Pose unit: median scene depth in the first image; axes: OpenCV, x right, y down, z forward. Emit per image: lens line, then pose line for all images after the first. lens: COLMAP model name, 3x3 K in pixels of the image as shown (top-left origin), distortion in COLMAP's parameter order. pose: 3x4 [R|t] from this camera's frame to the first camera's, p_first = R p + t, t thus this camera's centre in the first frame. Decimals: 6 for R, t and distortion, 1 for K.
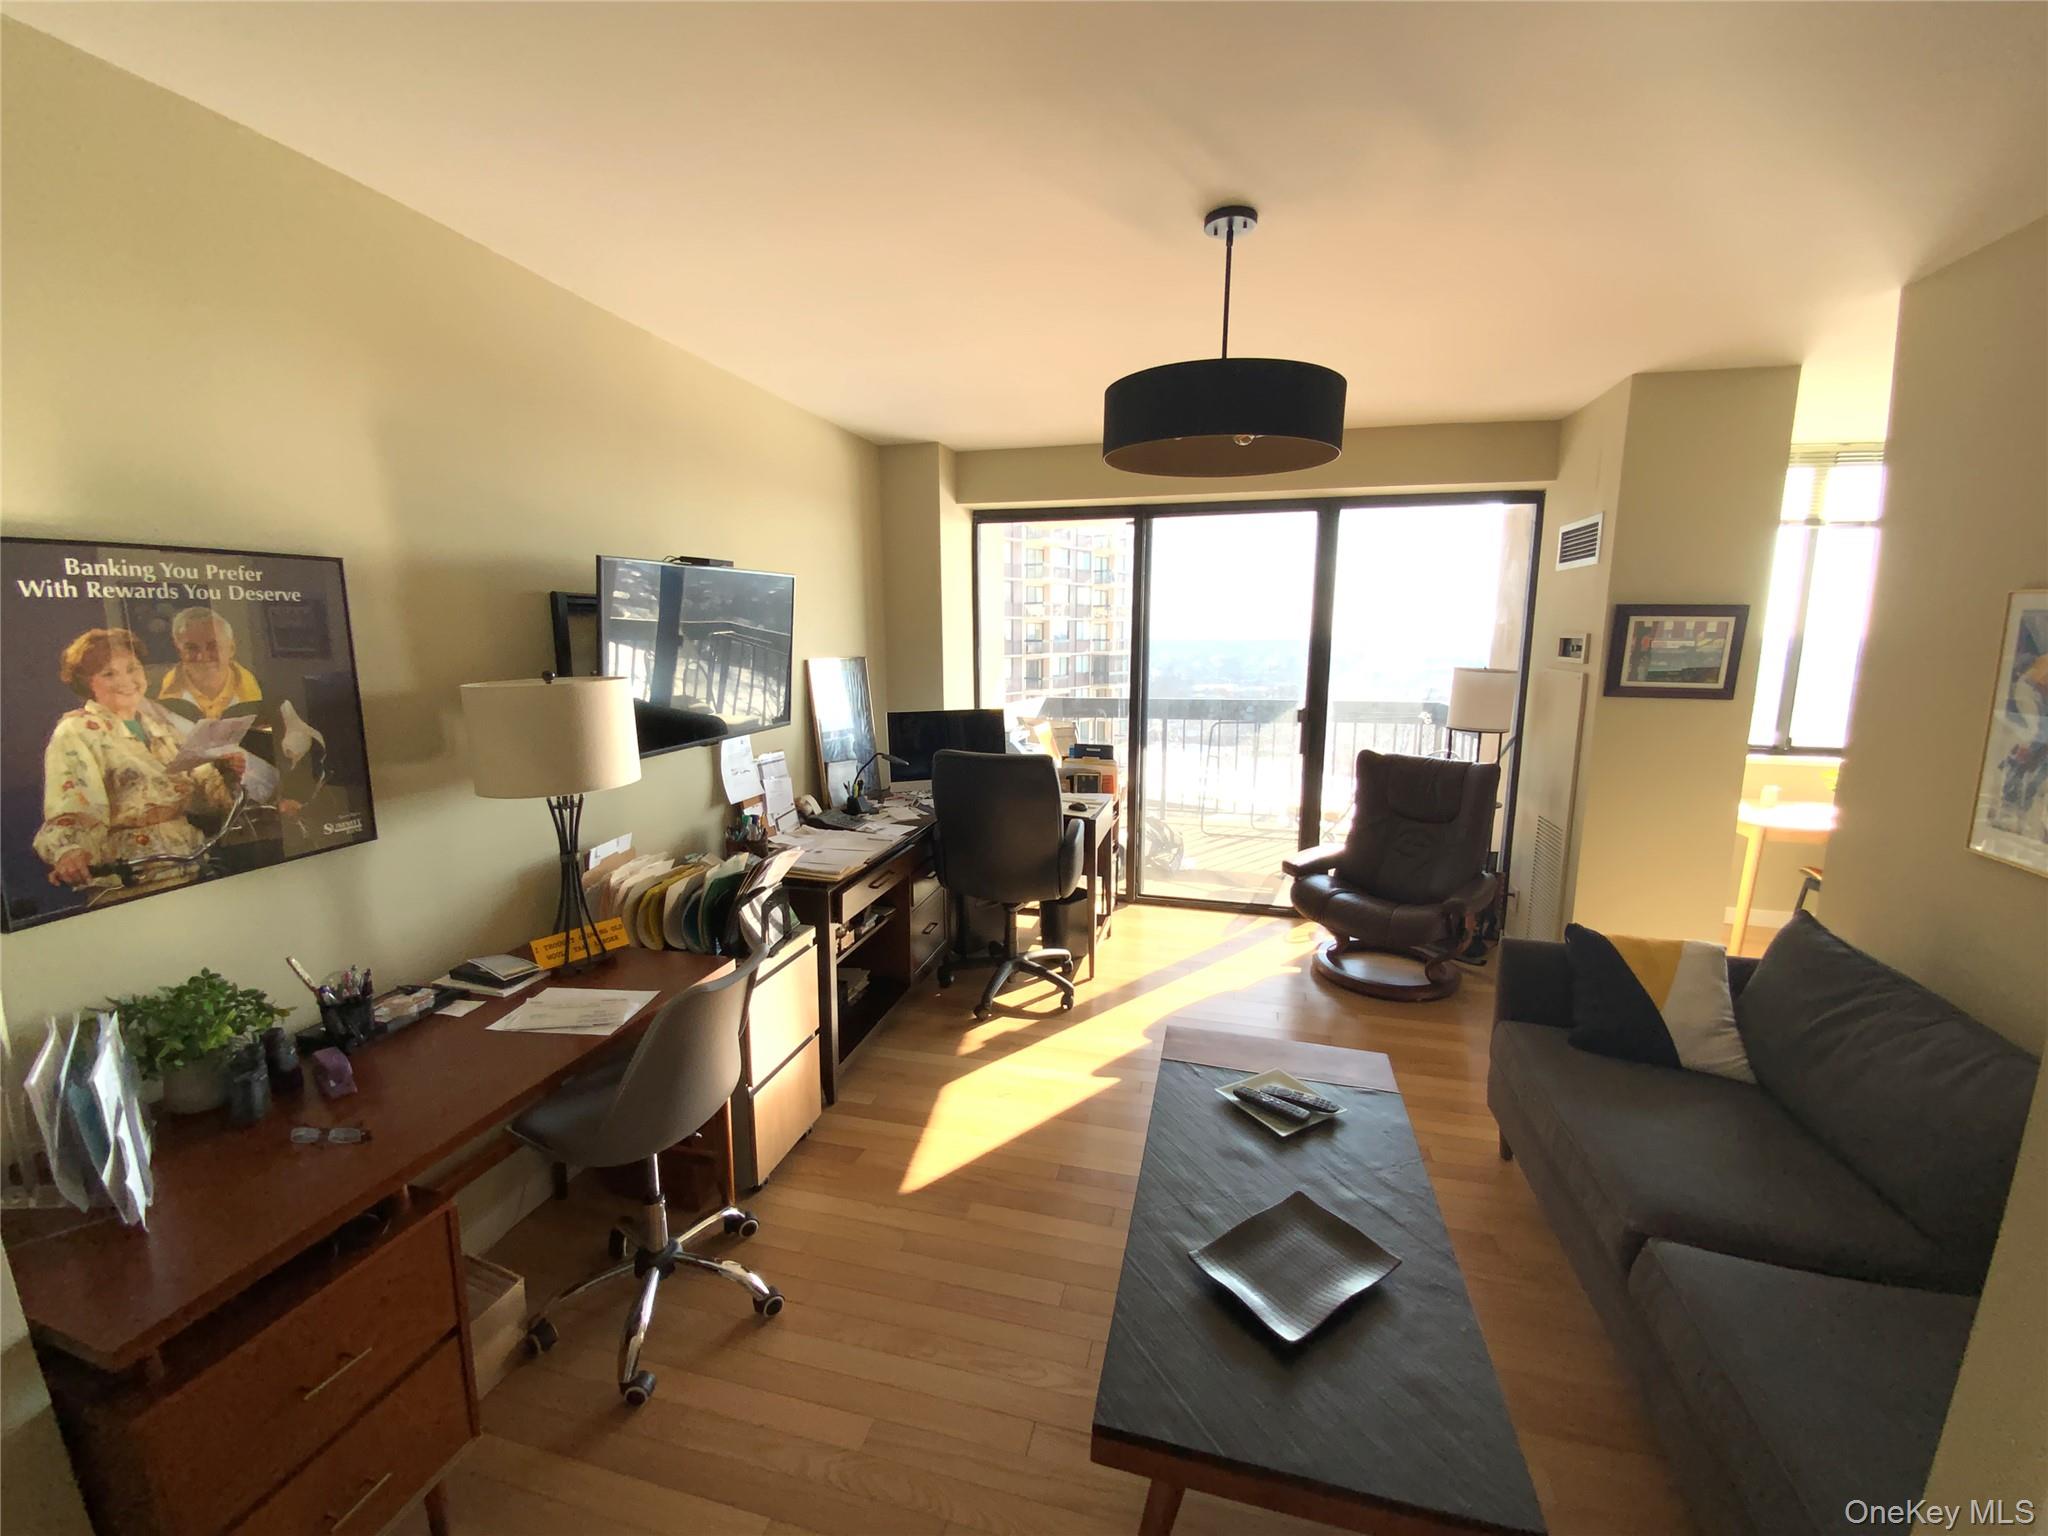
lens RADIAL K [[826.6, 0, 1018.2], [0, 826.6, 771.2], [0, 0, 1]] dist [0.019697, -0.021543]
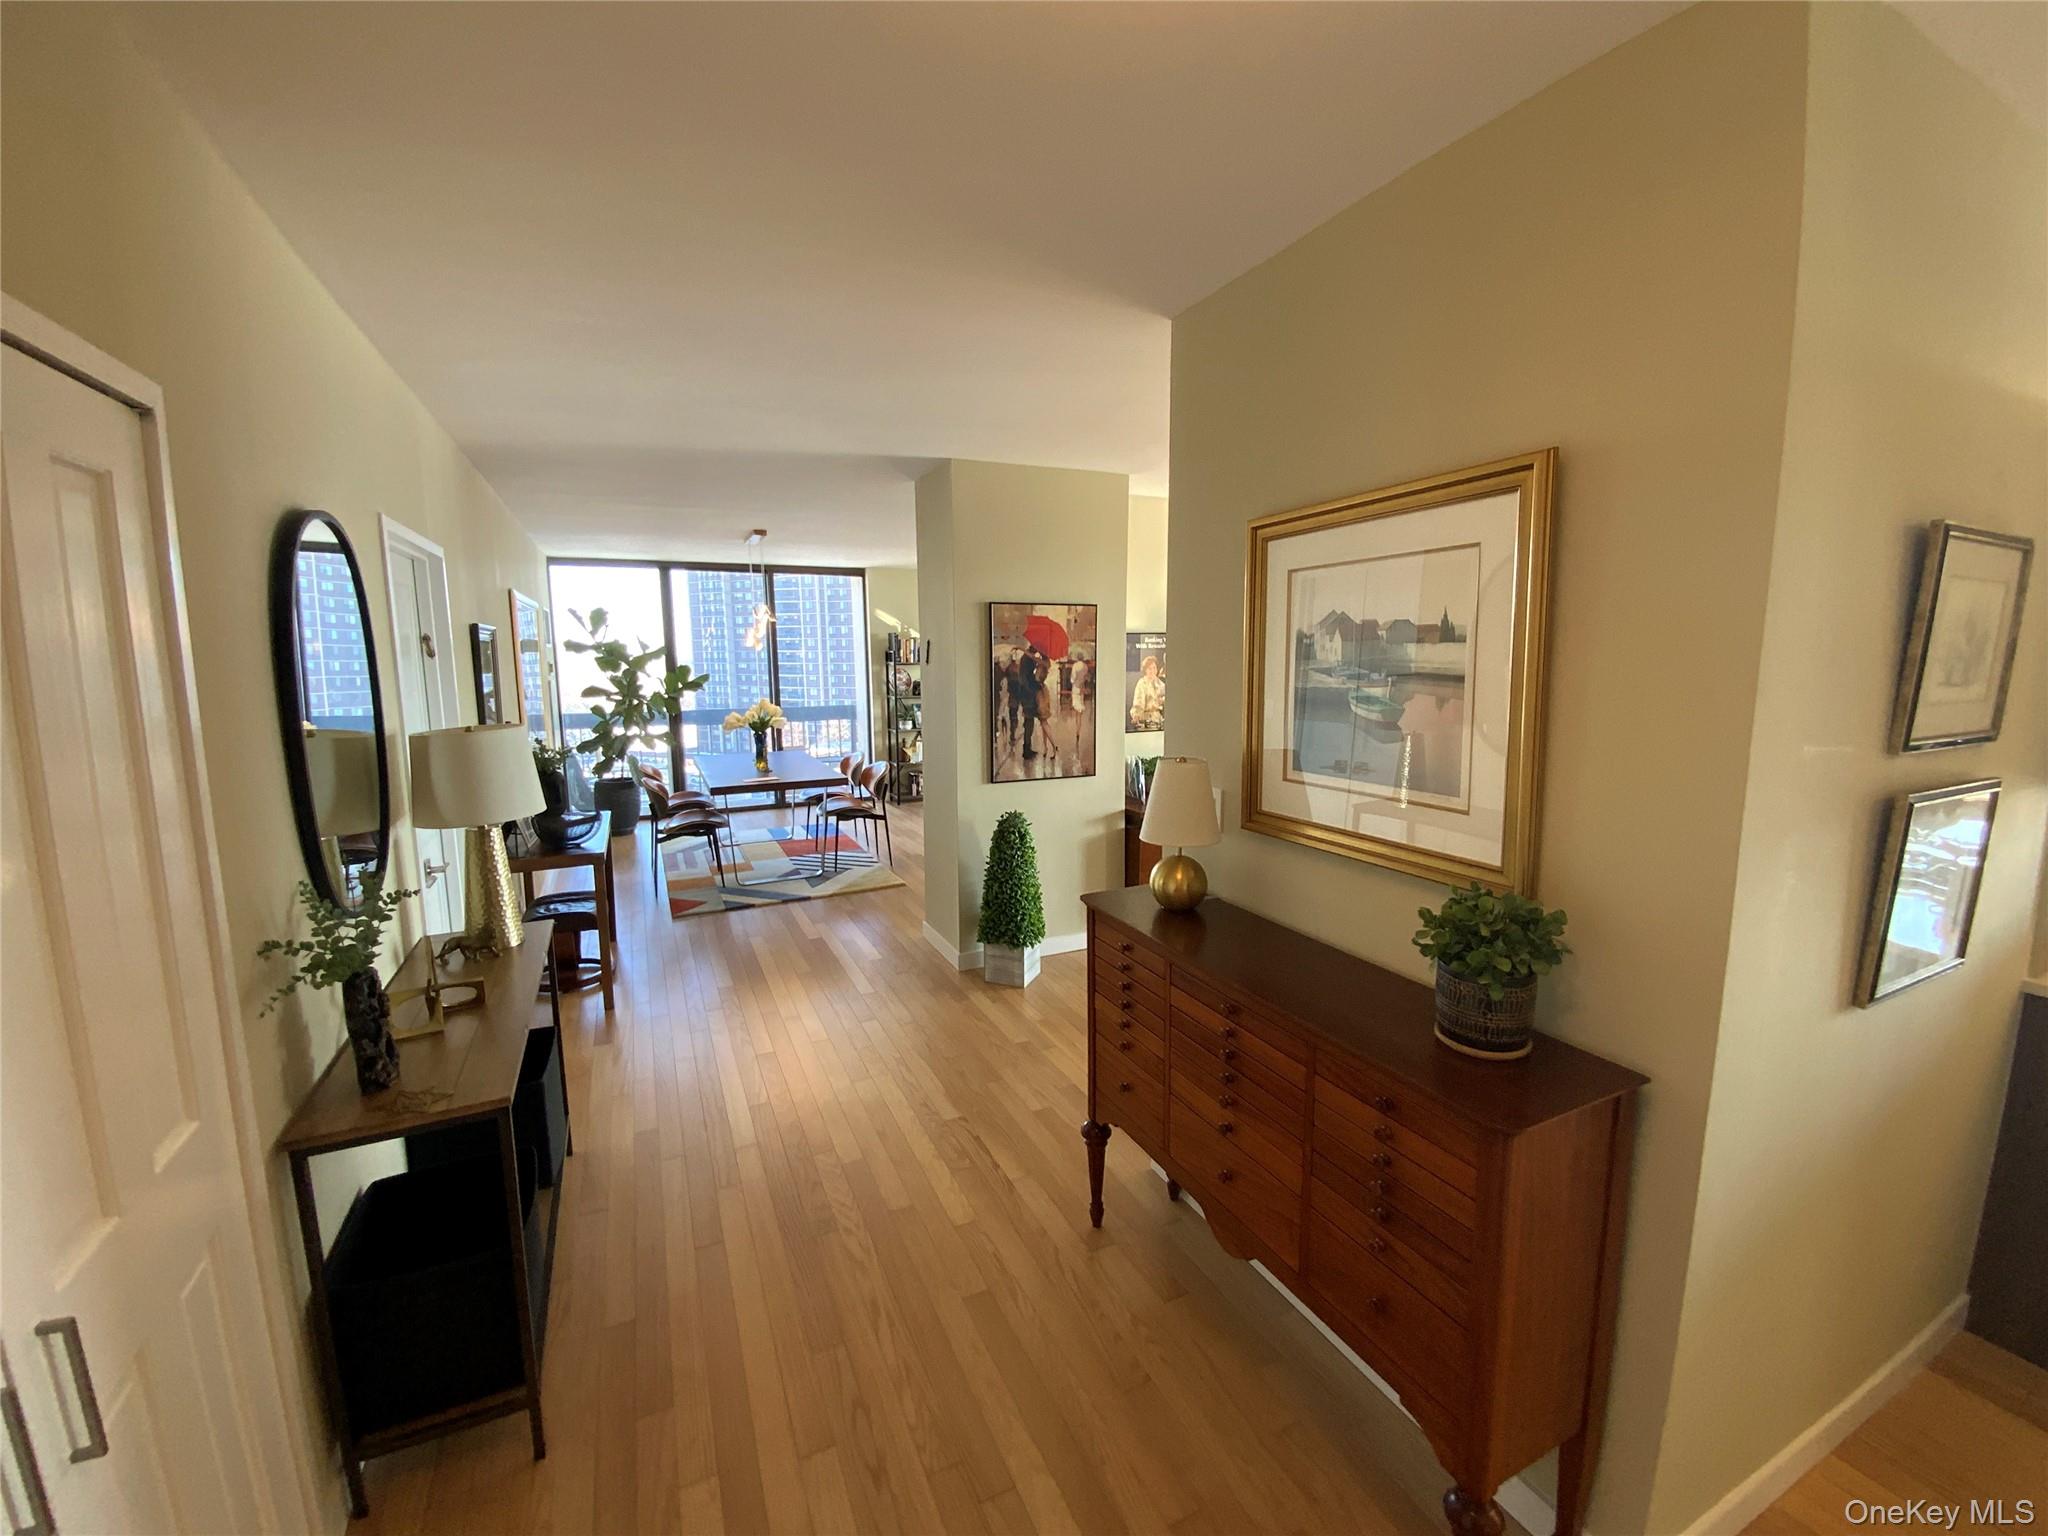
lens RADIAL K [[826.6, 0, 1018.2], [0, 826.6, 771.2], [0, 0, 1]] dist [0.019697, -0.021543]
pose [[0.636951, 0.099780, -0.764420, 0.585171], [-0.119329, 0.992398, 0.030108, 0.124003], [0.761613, 0.072040, 0.644016, -0.757310]]
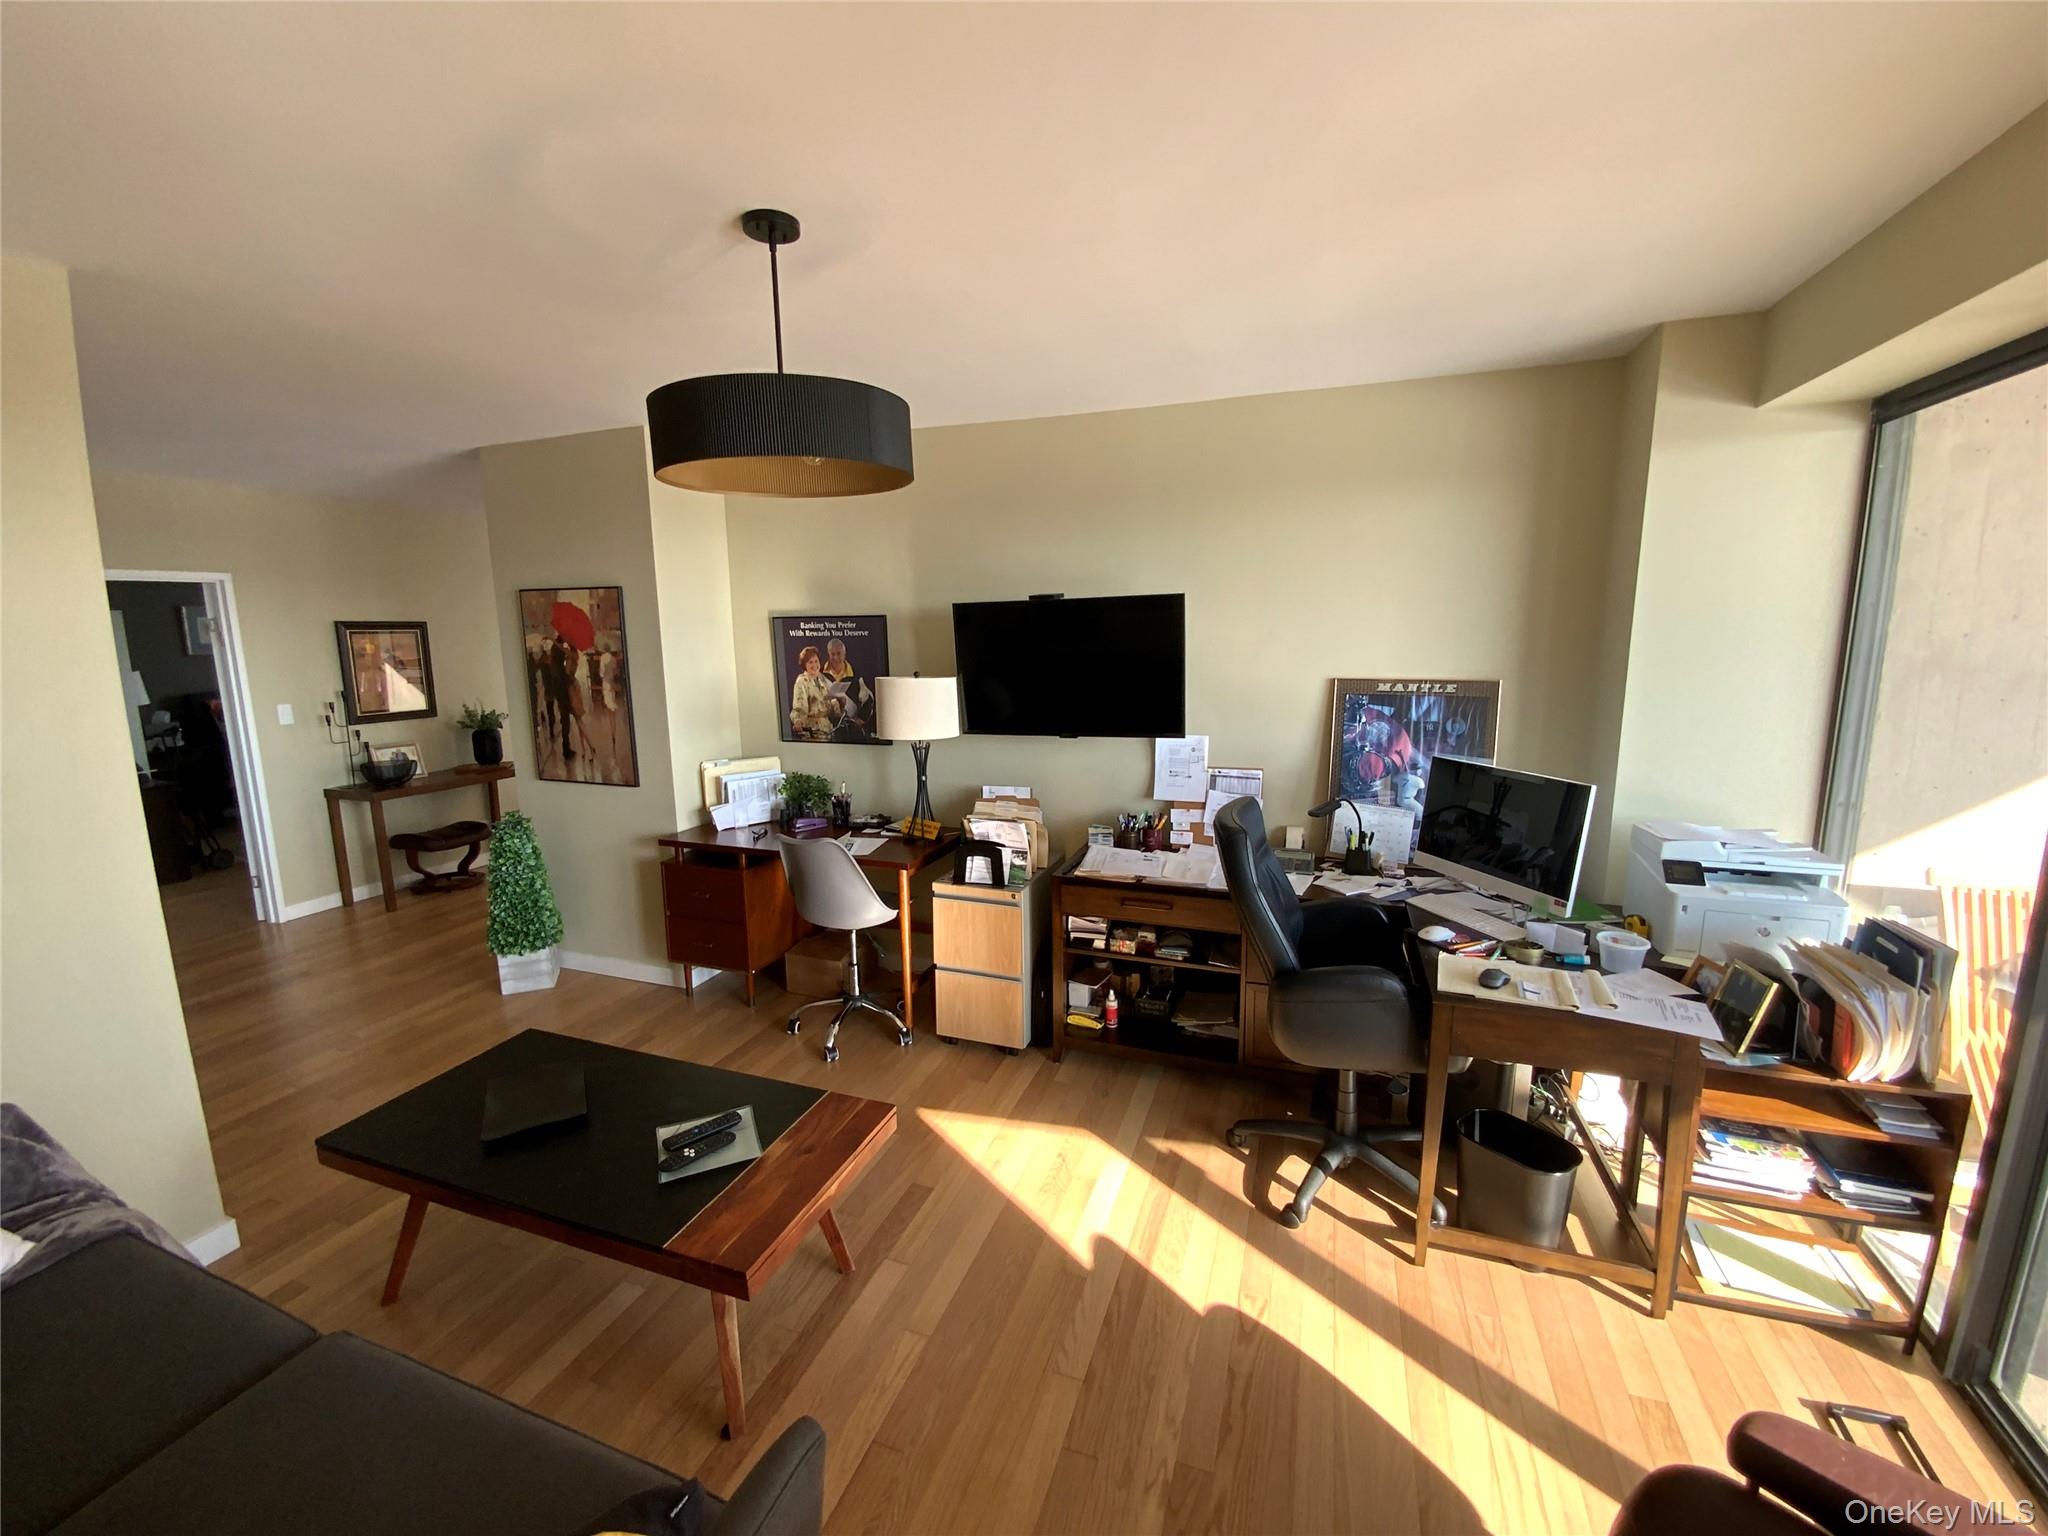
lens RADIAL K [[809.9, 0, 1047.1], [0, 809.9, 759.2], [0, 0, 1]] dist [0.017895, -0.019653]
pose [[-0.071927, 0.154050, -0.985442, 0.705407], [-0.160125, 0.973402, 0.163855, -0.162900], [0.984473, 0.169579, -0.045347, 0.842359]]
